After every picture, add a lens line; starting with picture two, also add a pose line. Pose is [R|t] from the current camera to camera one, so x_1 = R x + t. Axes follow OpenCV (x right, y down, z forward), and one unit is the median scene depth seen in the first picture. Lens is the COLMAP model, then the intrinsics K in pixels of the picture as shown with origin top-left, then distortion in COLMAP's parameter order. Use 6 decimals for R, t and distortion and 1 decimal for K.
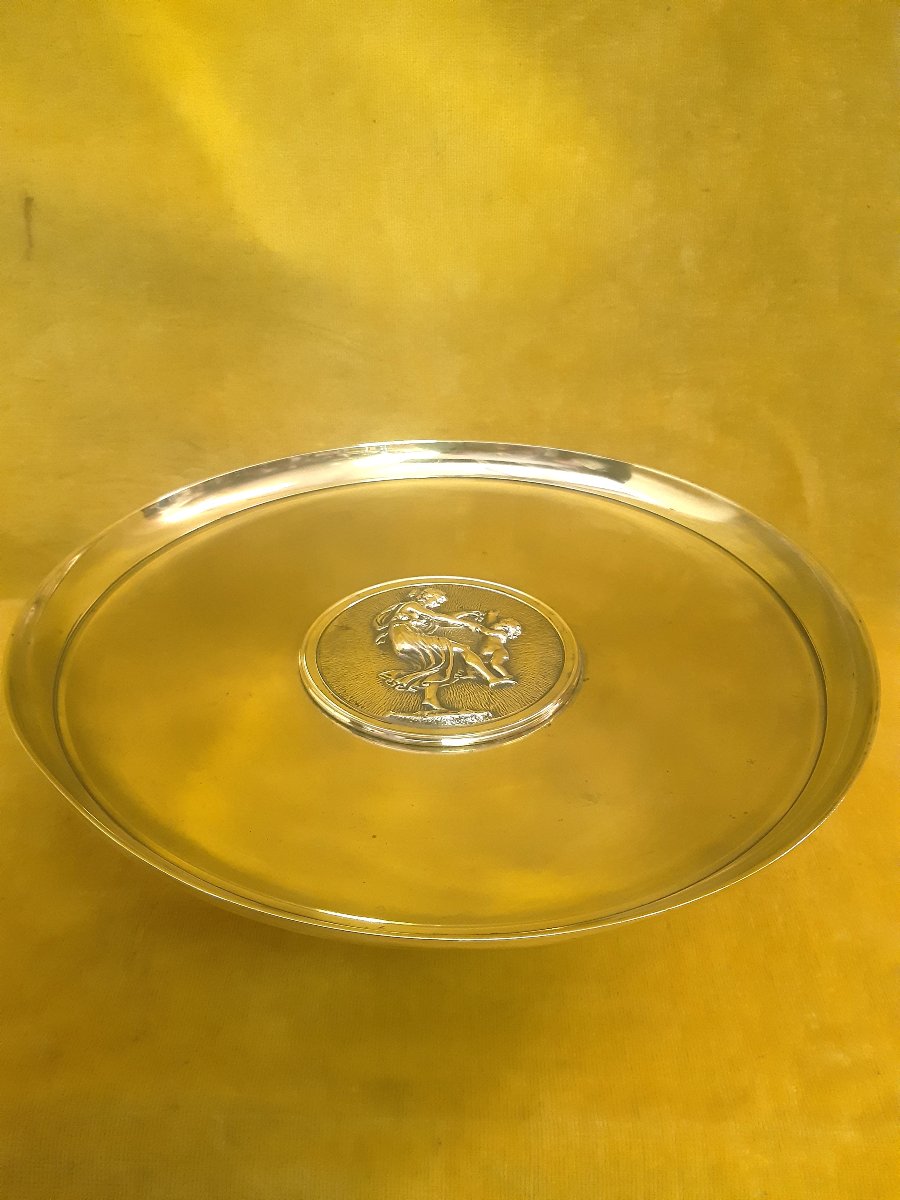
lens RADIAL K [[899.6, 0, 452.4], [0, 899.6, 592.6], [0, 0, 1]] dist [-0.002734, -0.020837]
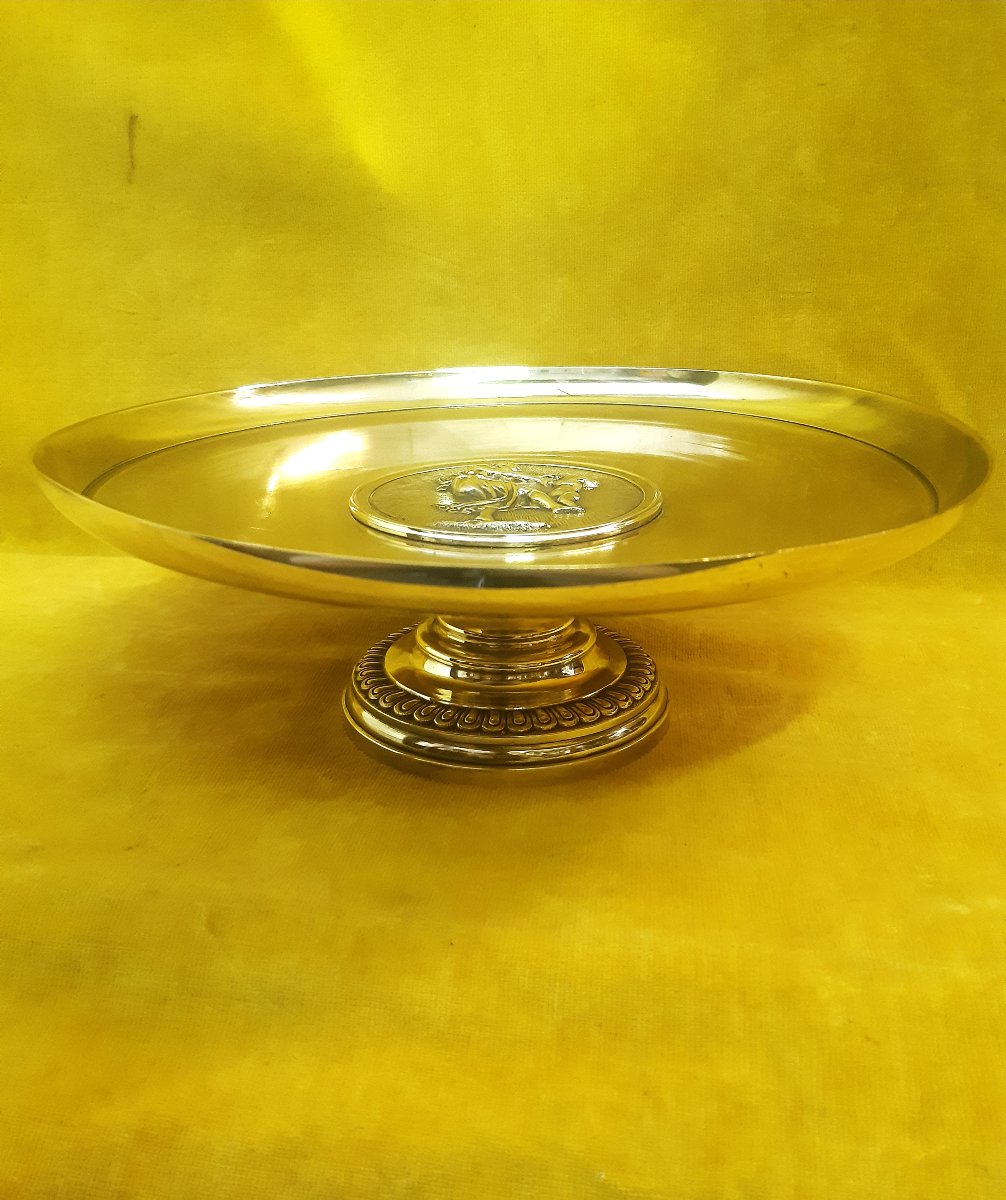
lens RADIAL K [[1002.1, 0, 501.1], [0, 1002.1, 602.4], [0, 0, 1]] dist [-0.010599, -0.019548]
pose [[0.994044, 0.024667, -0.106153, 0.072902], [-0.039994, 0.988655, -0.144779, 0.252889], [0.101377, 0.148162, 0.983753, 0.019810]]
